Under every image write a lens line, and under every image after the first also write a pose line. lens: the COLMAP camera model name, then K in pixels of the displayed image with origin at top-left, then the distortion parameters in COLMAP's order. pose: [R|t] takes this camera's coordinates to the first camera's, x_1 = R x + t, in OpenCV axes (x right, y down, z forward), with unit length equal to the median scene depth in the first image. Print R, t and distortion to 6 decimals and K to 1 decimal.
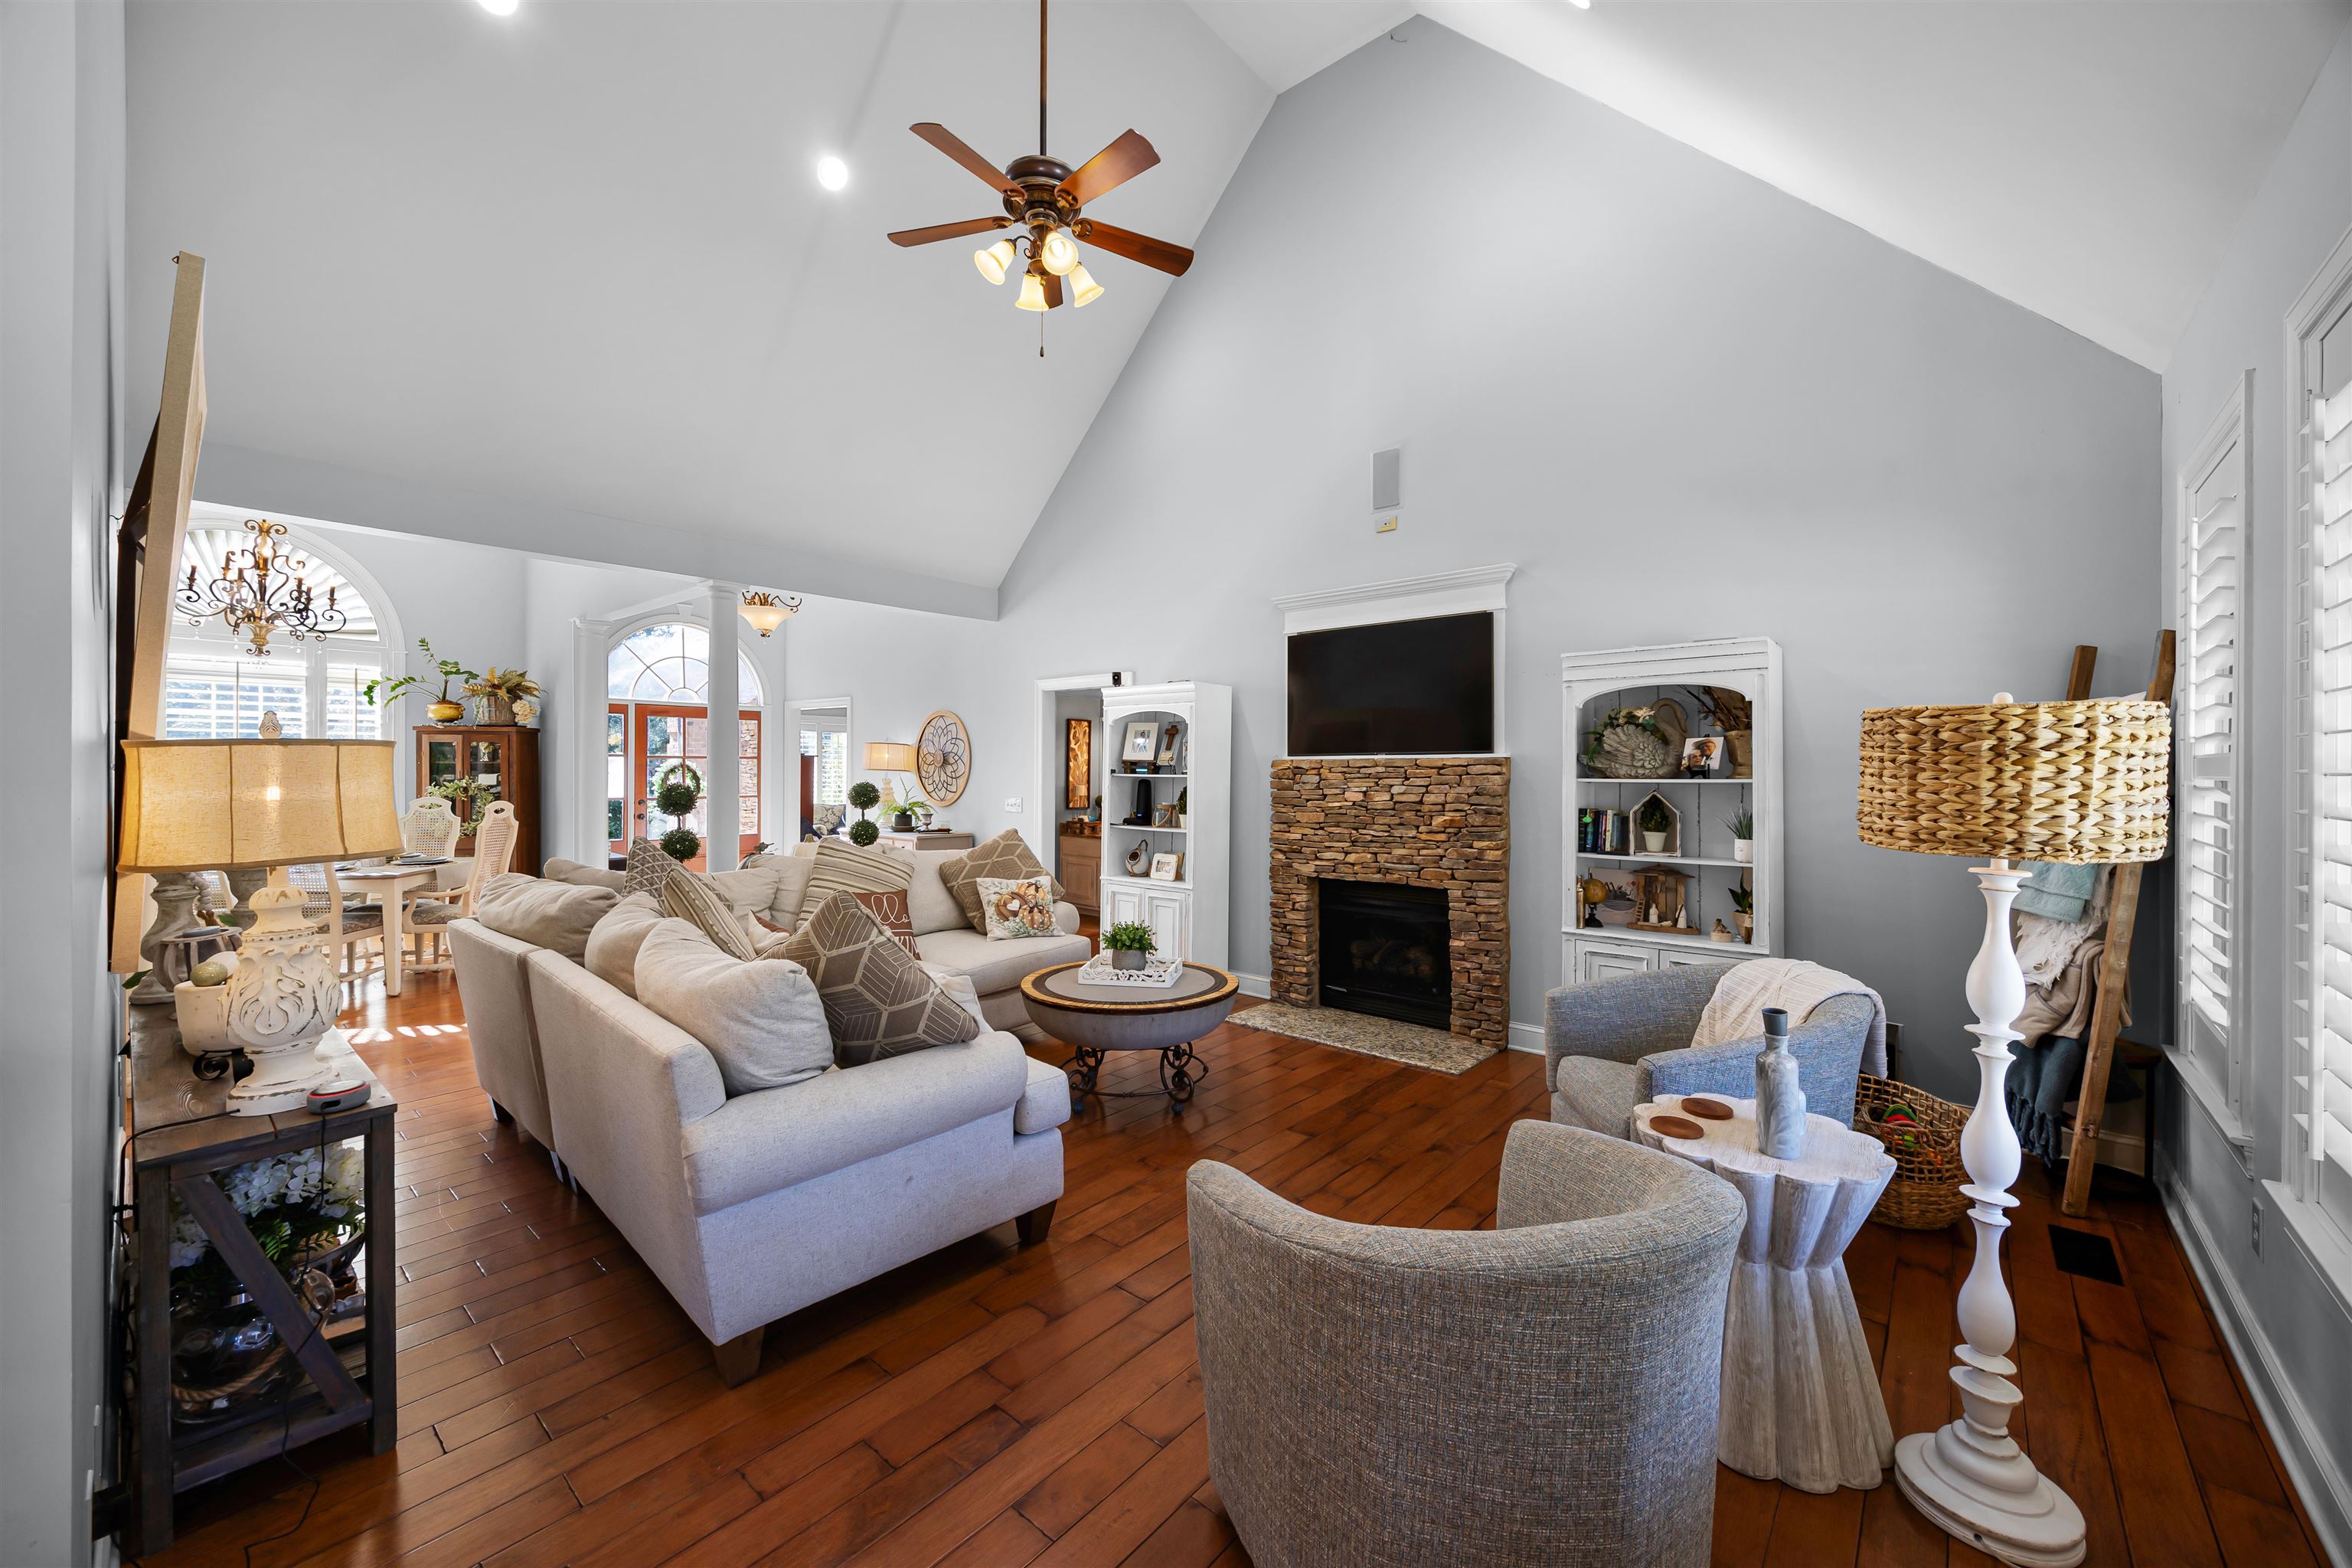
lens RADIAL K [[896.6, 0, 1172.1], [0, 896.6, 764.0], [0, 0, 1]] dist [0.001853, -0.000614]
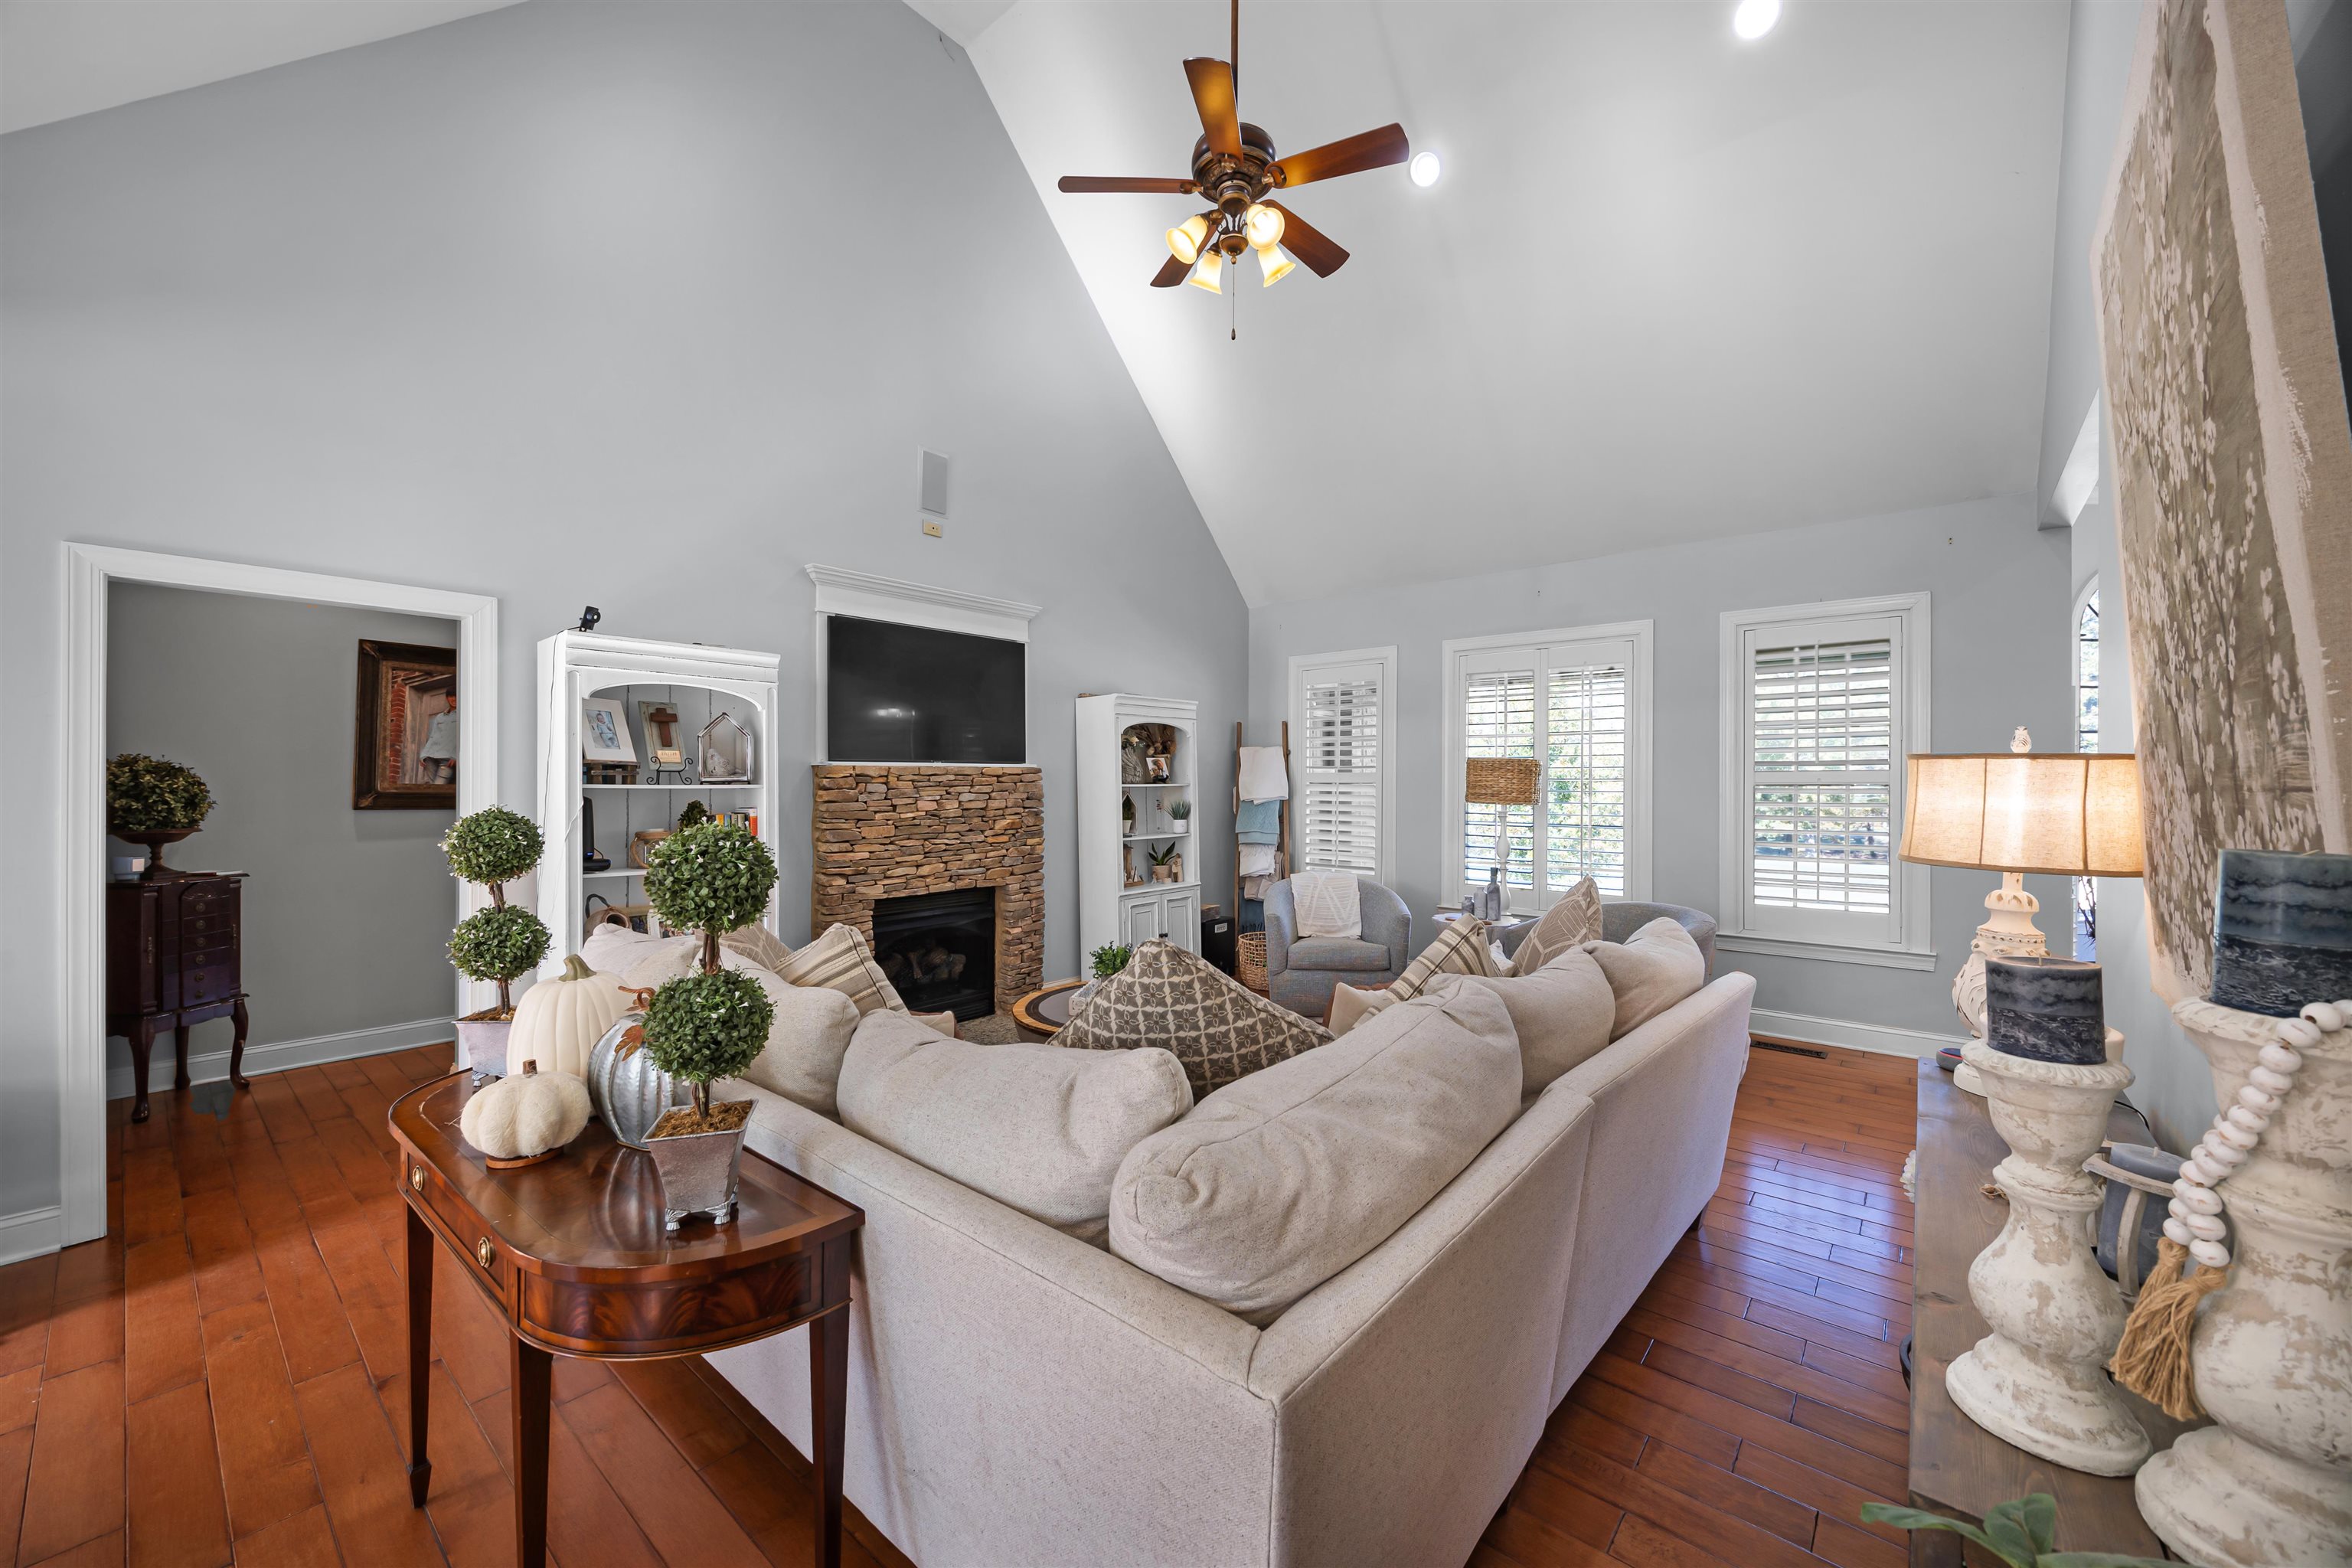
lens RADIAL K [[896.6, 0, 1170.6], [0, 896.6, 786.1], [0, 0, 1]] dist [0.001853, -0.000614]
pose [[-0.002708, -0.007158, 0.999971, -0.754073], [-0.006007, 0.999956, 0.007141, 0.006876], [-0.999978, -0.005987, -0.002751, 0.744306]]
